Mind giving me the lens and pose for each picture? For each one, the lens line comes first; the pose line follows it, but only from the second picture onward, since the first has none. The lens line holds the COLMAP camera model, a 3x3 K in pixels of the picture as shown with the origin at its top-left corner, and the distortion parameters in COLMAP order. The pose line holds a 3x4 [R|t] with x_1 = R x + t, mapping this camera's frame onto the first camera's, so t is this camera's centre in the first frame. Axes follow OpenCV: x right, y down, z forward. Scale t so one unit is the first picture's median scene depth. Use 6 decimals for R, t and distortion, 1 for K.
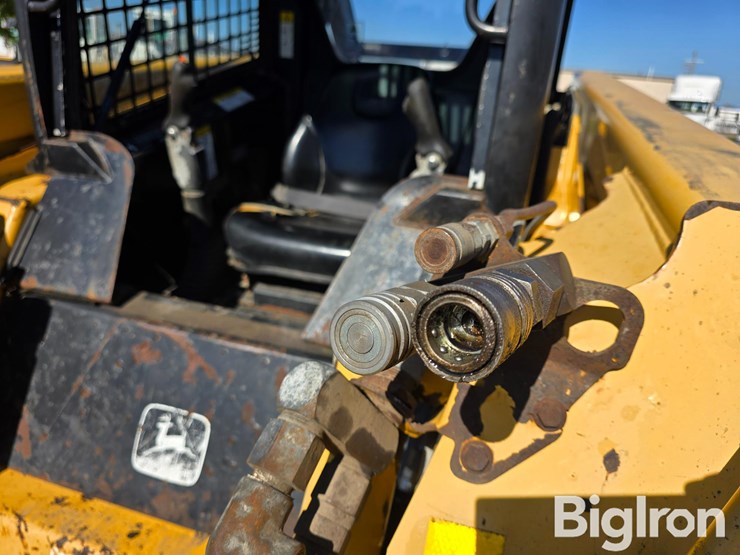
lens RADIAL K [[515.3, 0, 384.7], [0, 515.3, 280.3], [0, 0, 1]] dist [-0.003625, -0.002317]
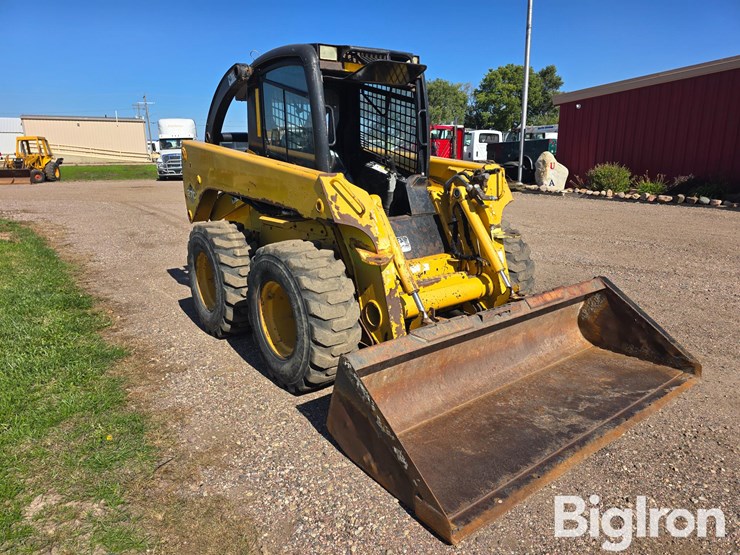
lens RADIAL K [[492.5, 0, 370.0], [0, 492.5, 277.5], [0, 0, 1]] dist [0.057418, -0.062412]
pose [[0.596555, -0.294588, 0.746552, -2.951494], [0.342860, 0.934589, 0.094814, 0.081046], [-0.725651, 0.199401, 0.658537, -1.131006]]
